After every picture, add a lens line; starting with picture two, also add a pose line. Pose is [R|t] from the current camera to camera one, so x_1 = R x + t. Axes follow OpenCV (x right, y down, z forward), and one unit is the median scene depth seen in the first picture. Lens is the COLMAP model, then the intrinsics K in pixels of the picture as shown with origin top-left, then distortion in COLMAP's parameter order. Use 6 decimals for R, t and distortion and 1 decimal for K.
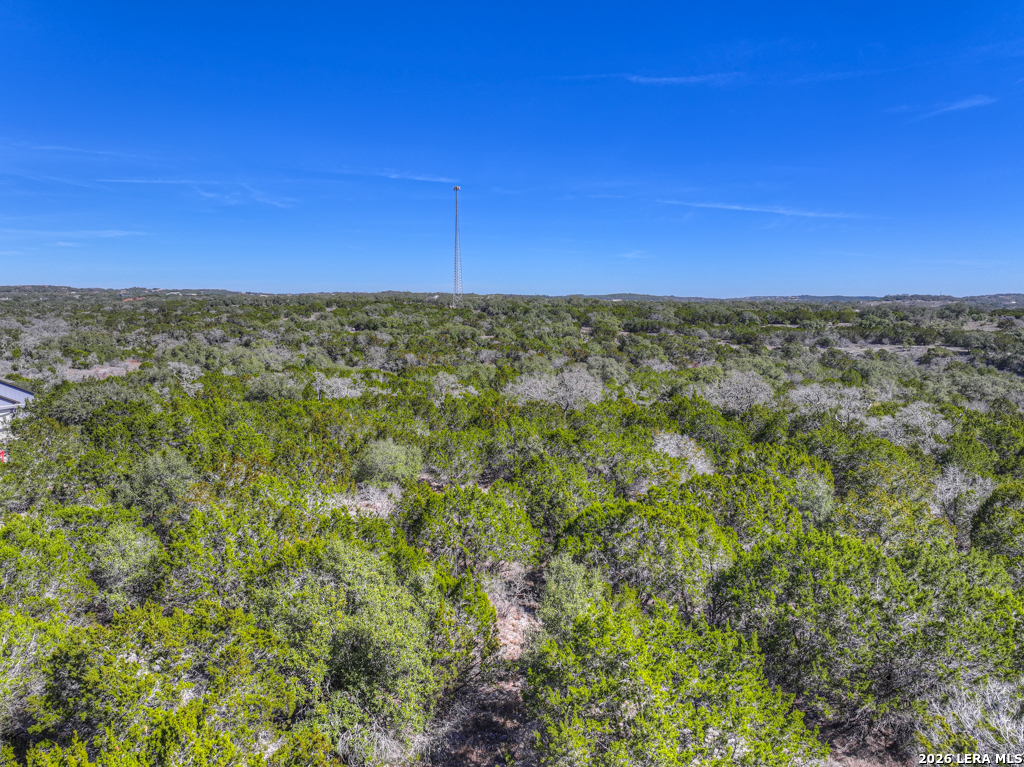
lens RADIAL K [[727.5, 0, 505.9], [0, 727.5, 382.8], [0, 0, 1]] dist [-0.003710, 0.020728]
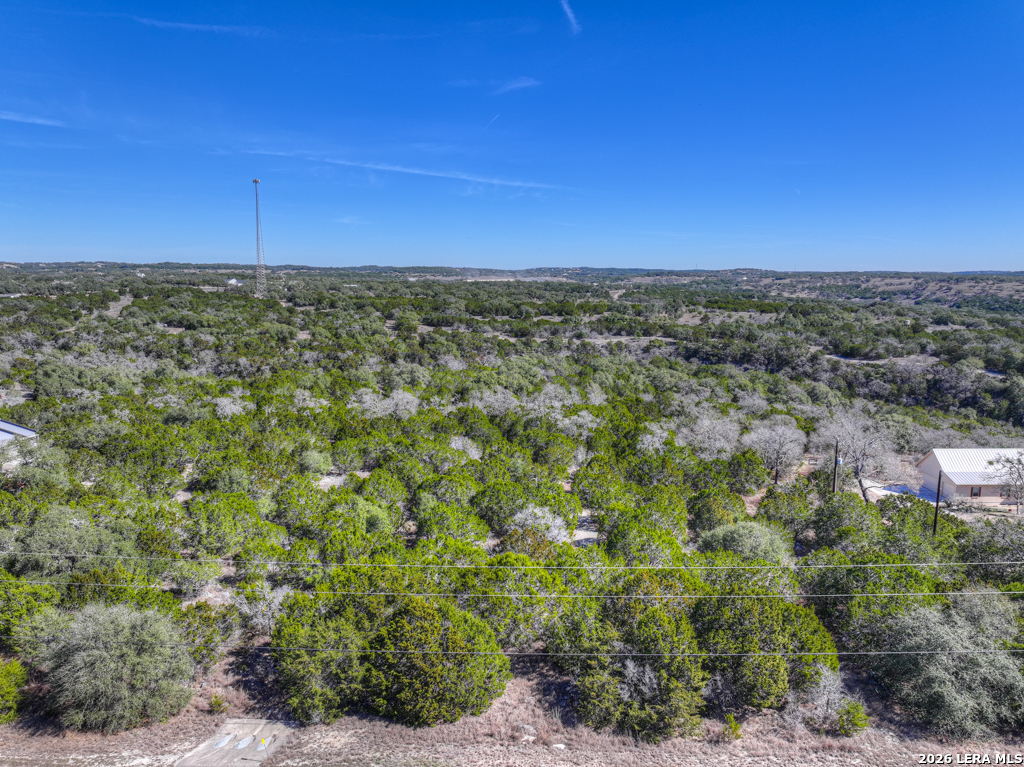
lens RADIAL K [[727.5, 0, 513.5], [0, 727.5, 382.6], [0, 0, 1]] dist [-0.003710, 0.020728]
pose [[0.958401, -0.039259, 0.282711, -0.039705], [0.027162, 0.998545, 0.046581, -0.036422], [-0.284129, -0.036964, 0.958073, -0.201905]]
